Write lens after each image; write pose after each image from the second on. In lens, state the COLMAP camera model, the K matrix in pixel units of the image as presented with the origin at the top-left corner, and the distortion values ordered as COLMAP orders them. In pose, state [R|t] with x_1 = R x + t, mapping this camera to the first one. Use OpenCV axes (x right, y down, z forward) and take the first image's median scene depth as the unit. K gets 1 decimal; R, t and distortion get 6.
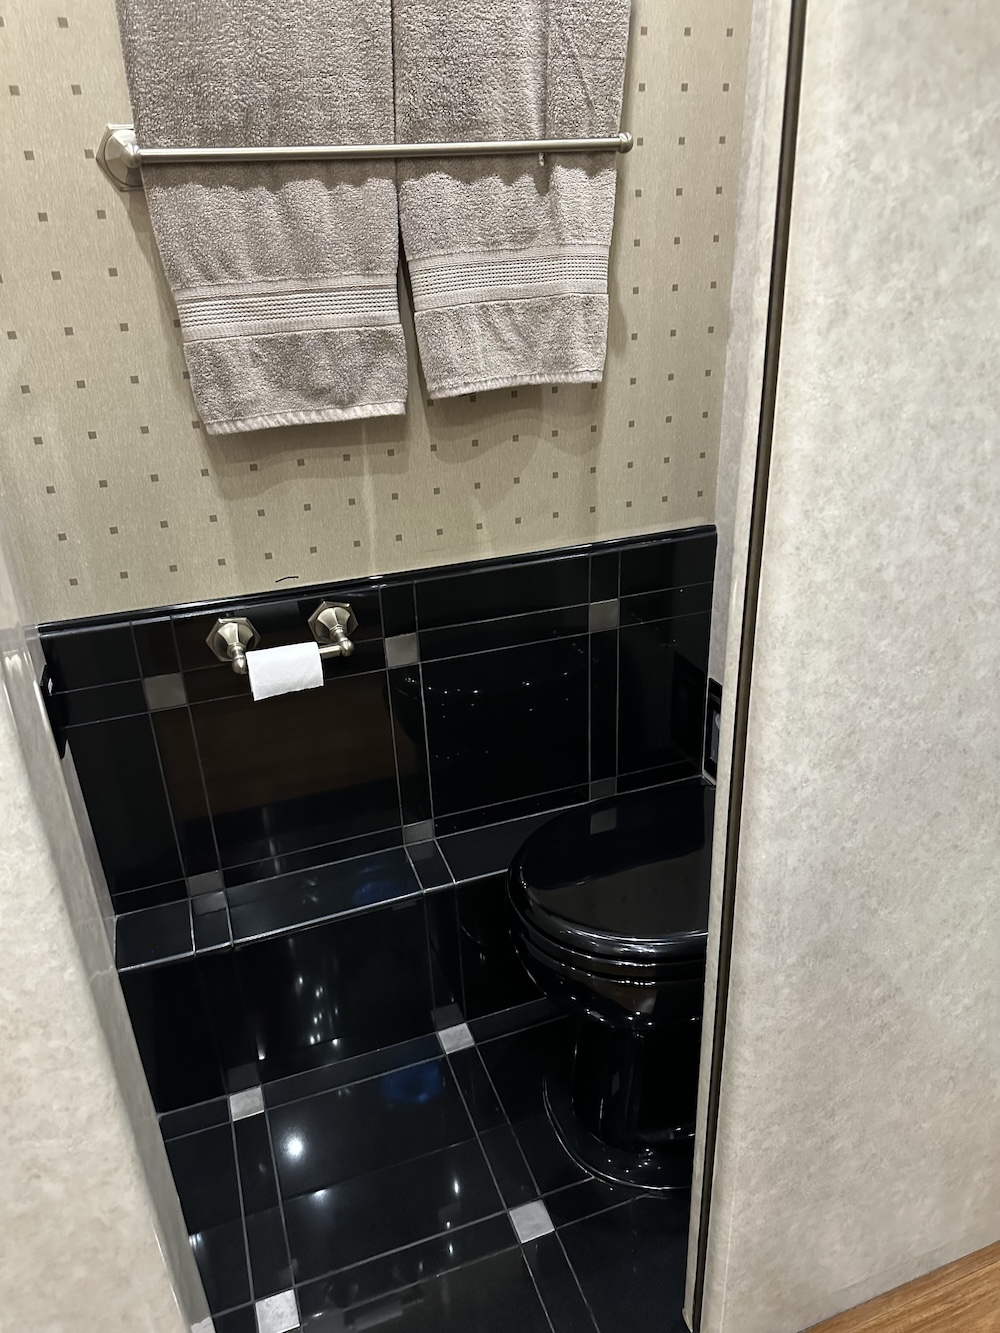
lens RADIAL K [[963.7, 0, 499.5], [0, 963.7, 664.7], [0, 0, 1]] dist [0.060879, -0.069712]
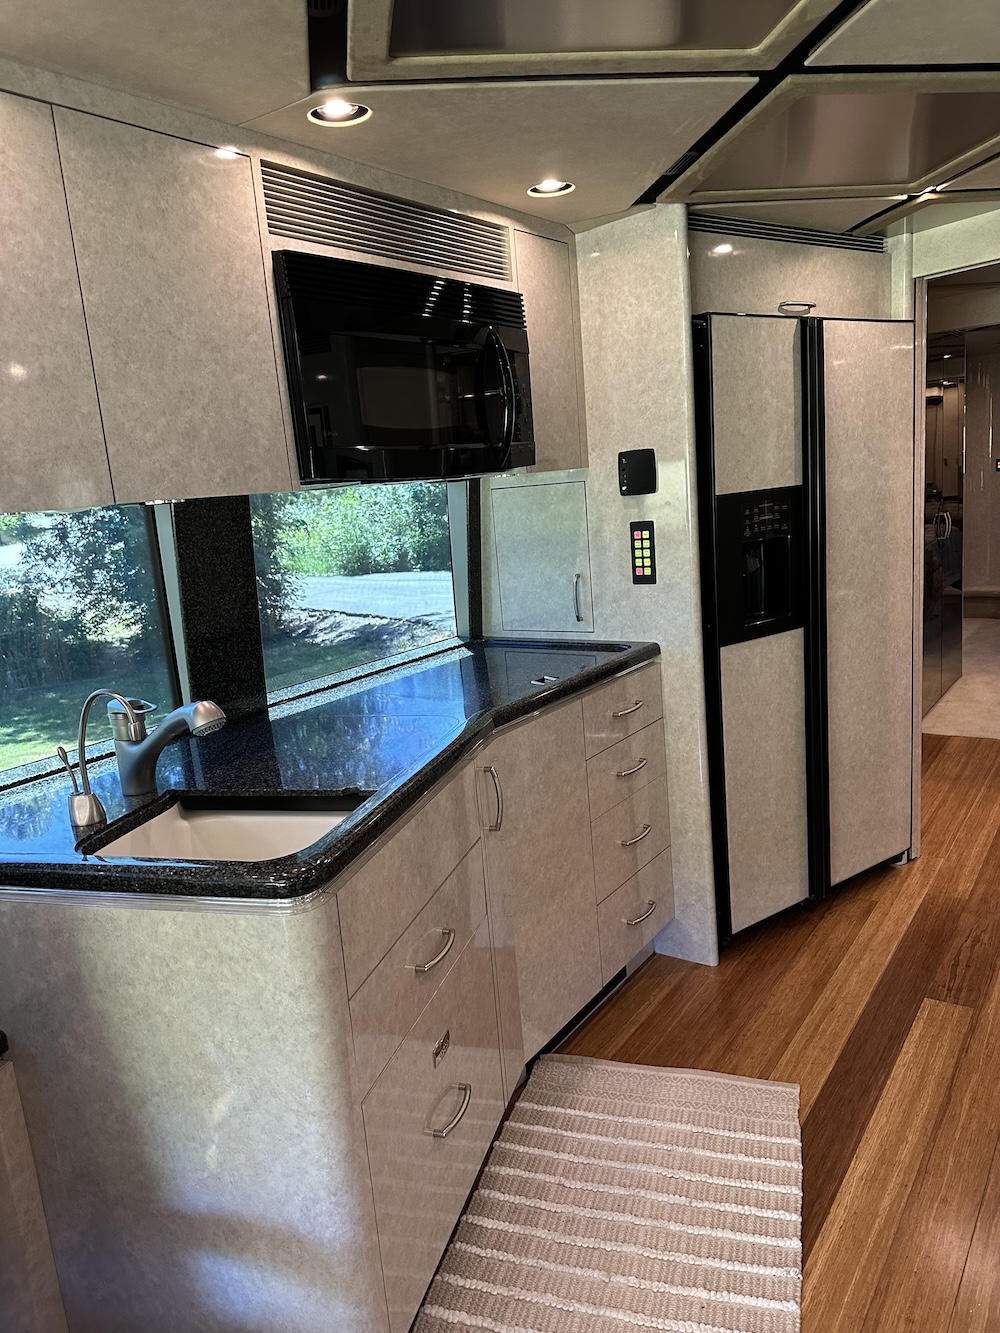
lens RADIAL K [[963.7, 0, 493.7], [0, 963.7, 689.2], [0, 0, 1]] dist [0.060879, -0.069712]
pose [[0.844320, -0.139096, 0.517470, -0.005322], [0.271882, 0.943382, -0.190029, 1.288683], [-0.461740, 0.301137, 0.834334, -0.468123]]
